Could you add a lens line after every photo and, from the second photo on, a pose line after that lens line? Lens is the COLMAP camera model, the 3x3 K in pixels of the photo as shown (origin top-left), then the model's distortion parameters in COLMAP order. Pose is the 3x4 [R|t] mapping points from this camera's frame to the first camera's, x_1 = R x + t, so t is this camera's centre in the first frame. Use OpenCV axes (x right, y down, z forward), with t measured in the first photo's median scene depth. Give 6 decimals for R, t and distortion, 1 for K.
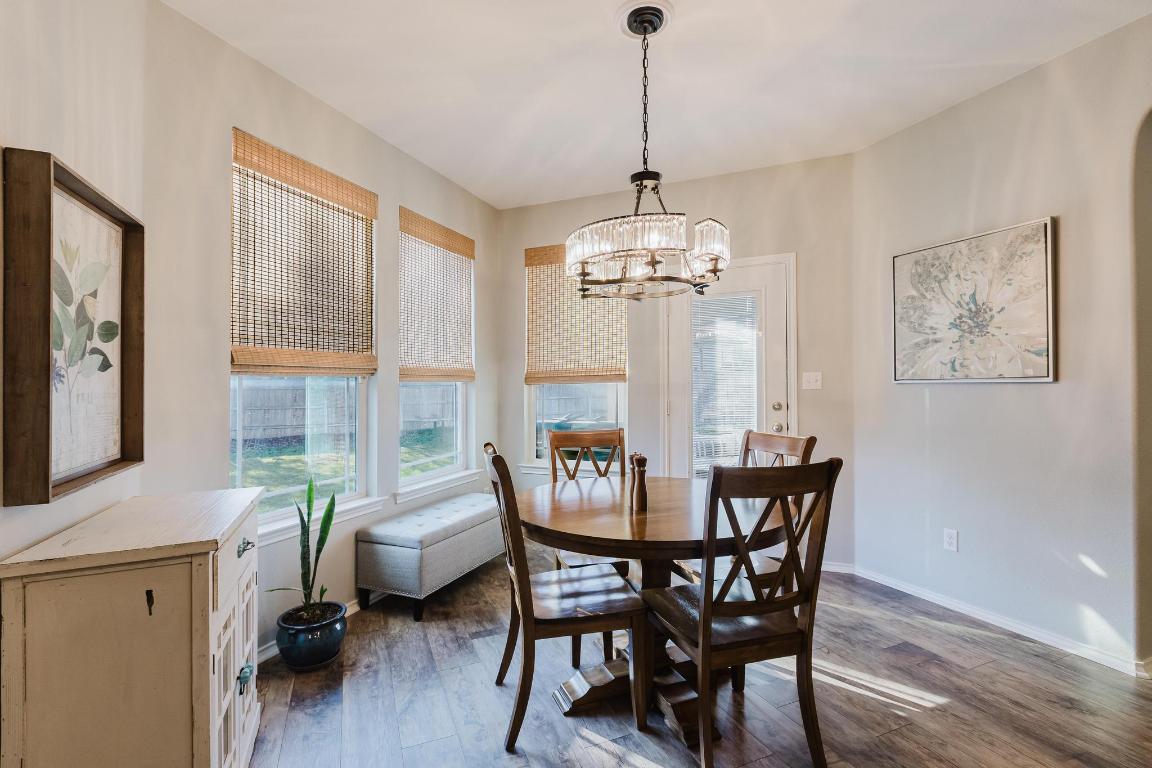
lens RADIAL K [[520.6, 0, 576.7], [0, 520.6, 386.7], [0, 0, 1]] dist [-0.001939, -0.001208]
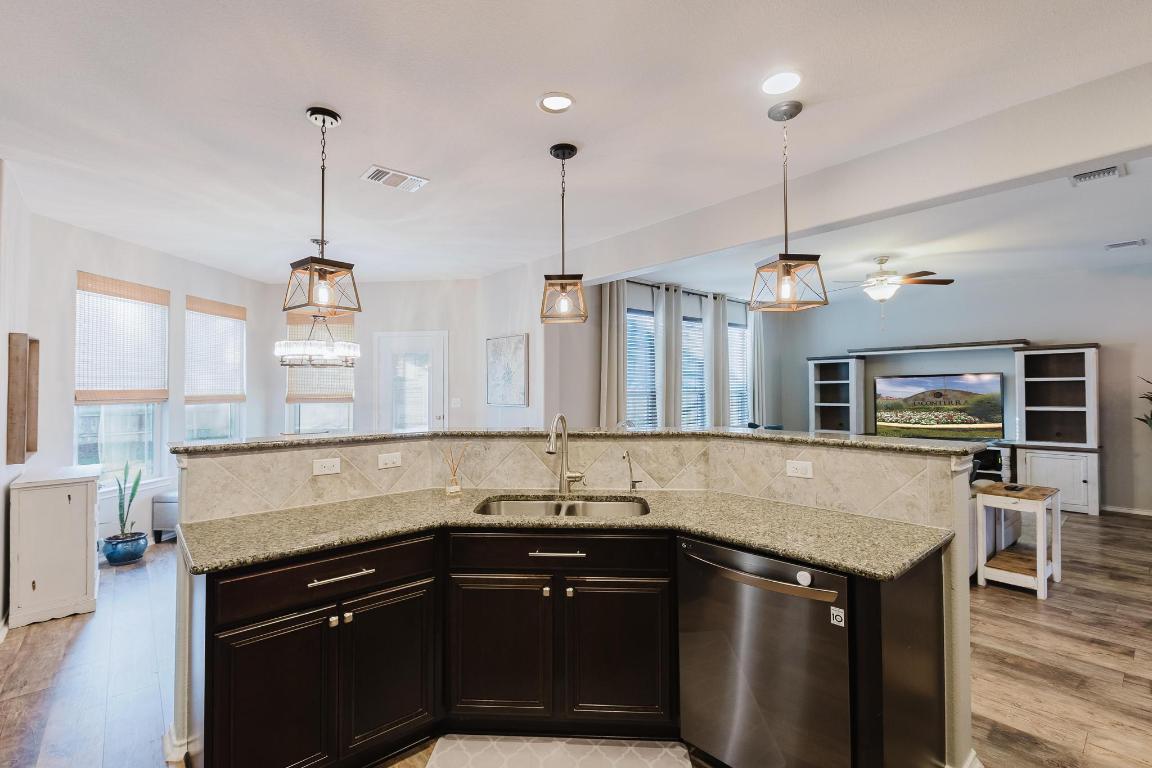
lens RADIAL K [[520.1, 0, 570.7], [0, 520.1, 383.2], [0, 0, 1]] dist [-0.000881, 0.000036]
pose [[0.956726, 0.005451, 0.290939, 0.432656], [-0.000713, 0.999865, -0.016388, -0.071301], [-0.290989, 0.015471, 0.956601, -1.153214]]
